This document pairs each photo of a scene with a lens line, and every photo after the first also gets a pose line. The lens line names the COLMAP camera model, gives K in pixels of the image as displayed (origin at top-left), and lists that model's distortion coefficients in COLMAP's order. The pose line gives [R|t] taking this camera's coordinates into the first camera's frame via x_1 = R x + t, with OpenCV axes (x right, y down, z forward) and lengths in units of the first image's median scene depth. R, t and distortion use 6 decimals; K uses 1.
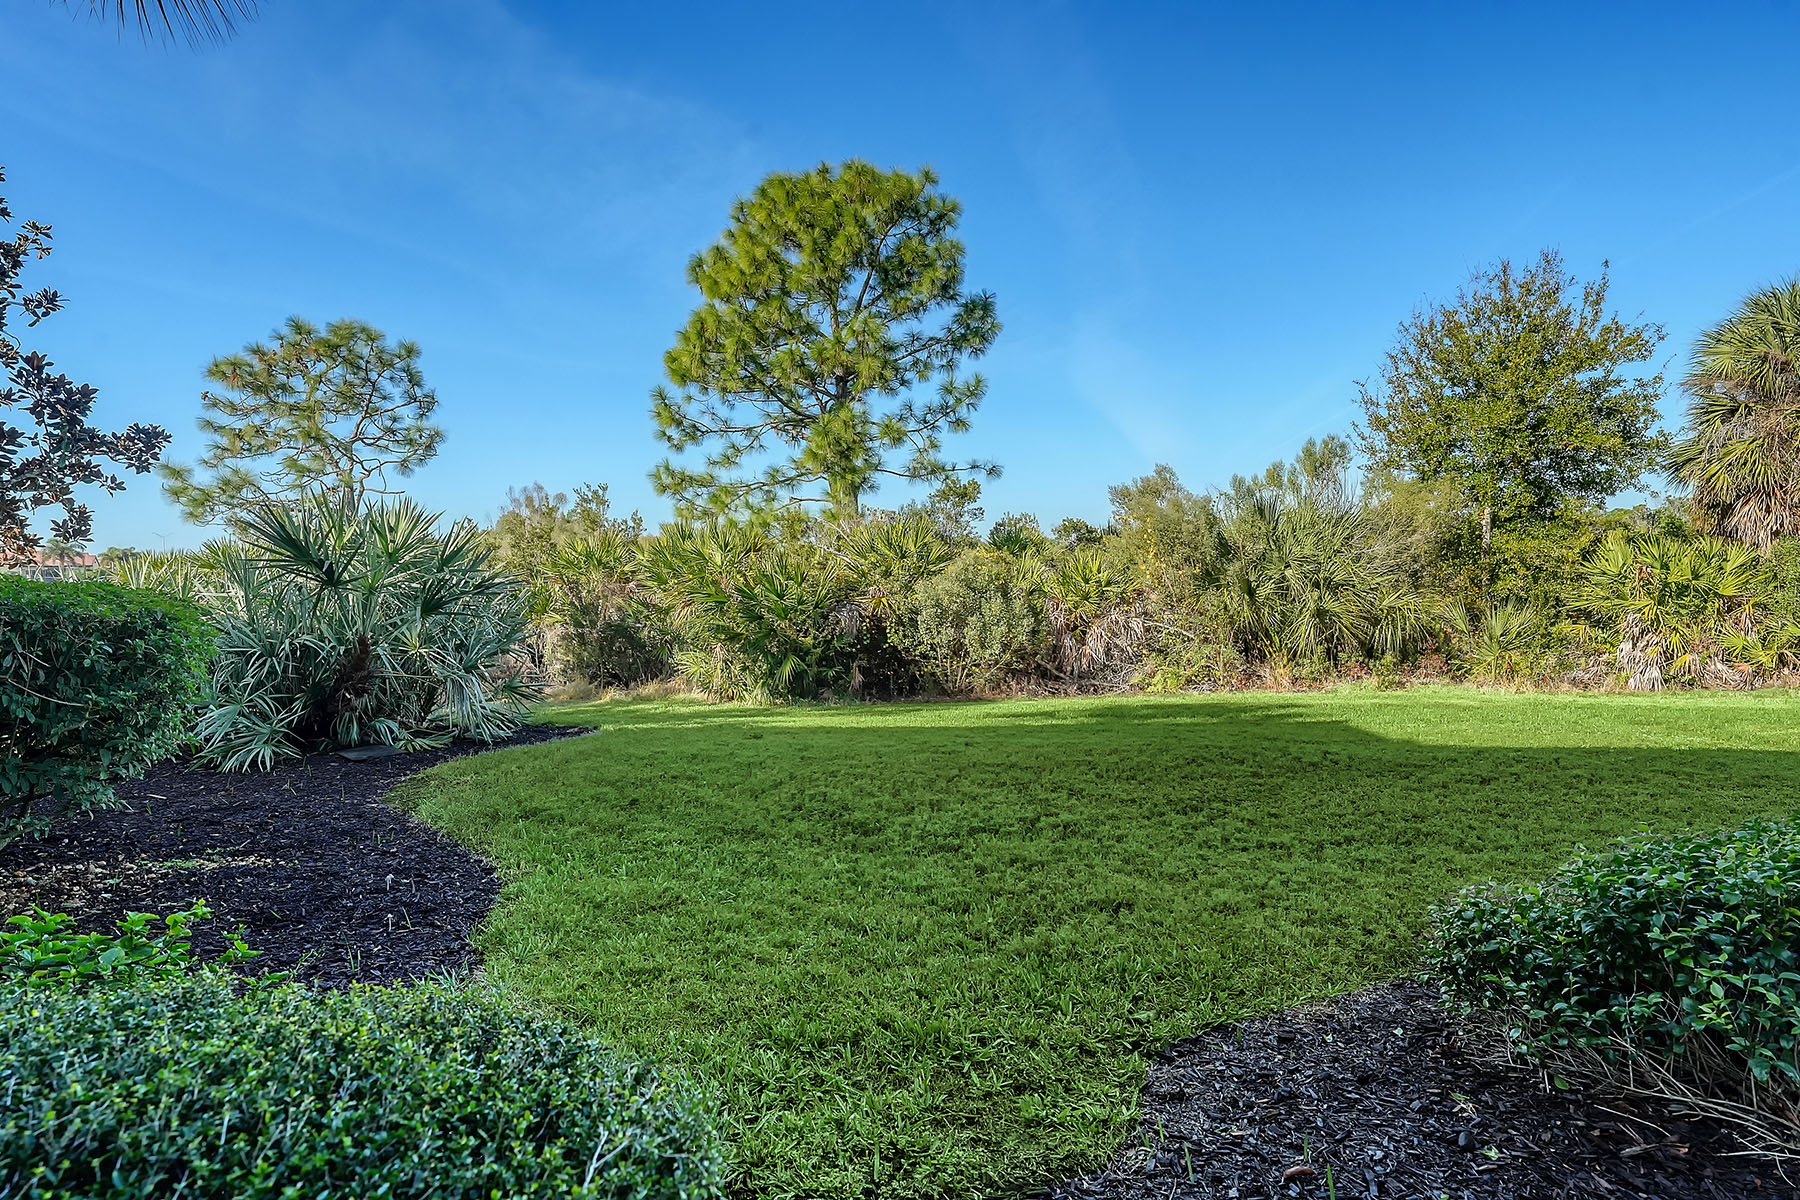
lens RADIAL K [[960.1, 0, 916.1], [0, 960.1, 607.1], [0, 0, 1]] dist [0.006360, 0.001190]
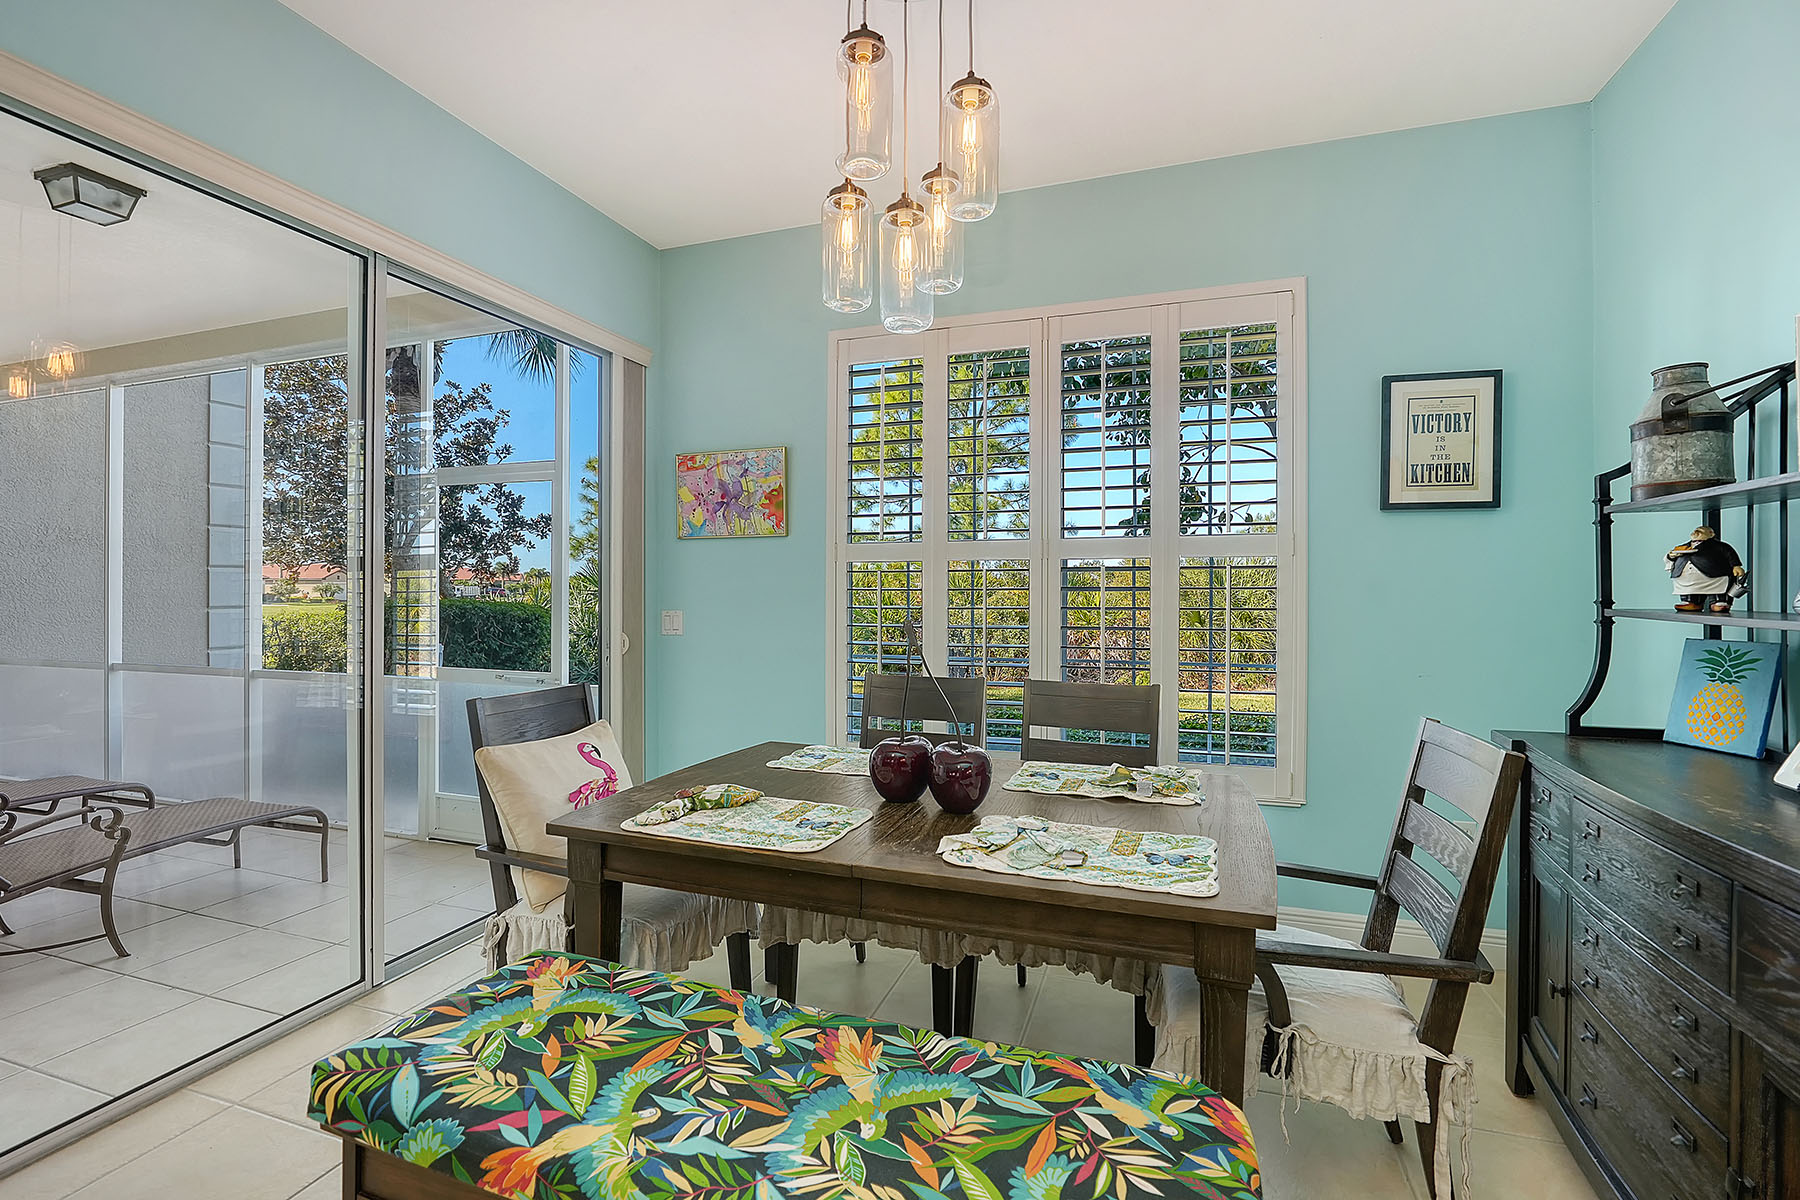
lens RADIAL K [[818.4, 0, 890.2], [0, 818.4, 596.3], [0, 0, 1]] dist [0.004202, 0.000534]
pose [[0.960576, 0.022313, -0.277120, 0.286151], [-0.032719, 0.998920, -0.032983, 0.000594], [0.276085, 0.040750, 0.960269, -0.333620]]
